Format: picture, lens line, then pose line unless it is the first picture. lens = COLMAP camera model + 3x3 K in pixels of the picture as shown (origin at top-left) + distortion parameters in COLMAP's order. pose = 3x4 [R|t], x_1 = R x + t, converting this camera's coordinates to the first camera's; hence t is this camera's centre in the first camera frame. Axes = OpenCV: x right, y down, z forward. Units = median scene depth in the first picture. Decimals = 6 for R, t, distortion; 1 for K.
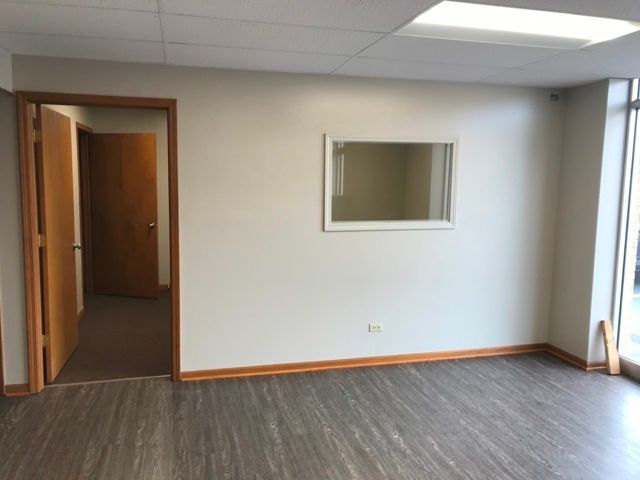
lens RADIAL K [[529.5, 0, 317.9], [0, 529.5, 240.6], [0, 0, 1]] dist [0.042510, -0.052478]
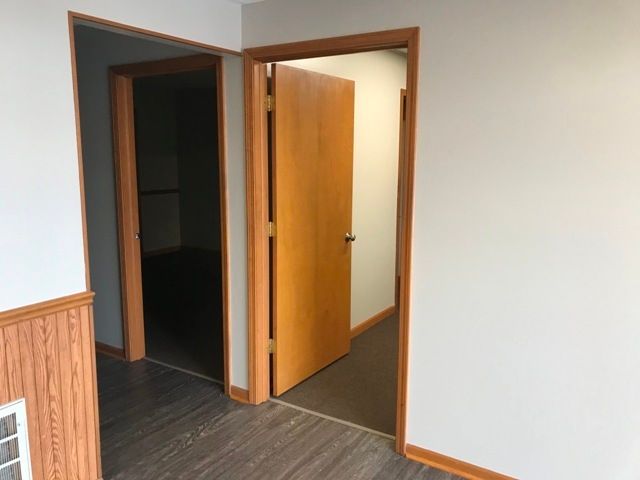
lens RADIAL K [[529.5, 0, 322.1], [0, 529.5, 235.7], [0, 0, 1]] dist [0.042510, -0.052478]
pose [[0.669784, 0.110984, -0.734215, 0.145191], [-0.082447, 0.993769, 0.075005, -0.058960], [0.737965, 0.010297, 0.674761, 0.496180]]
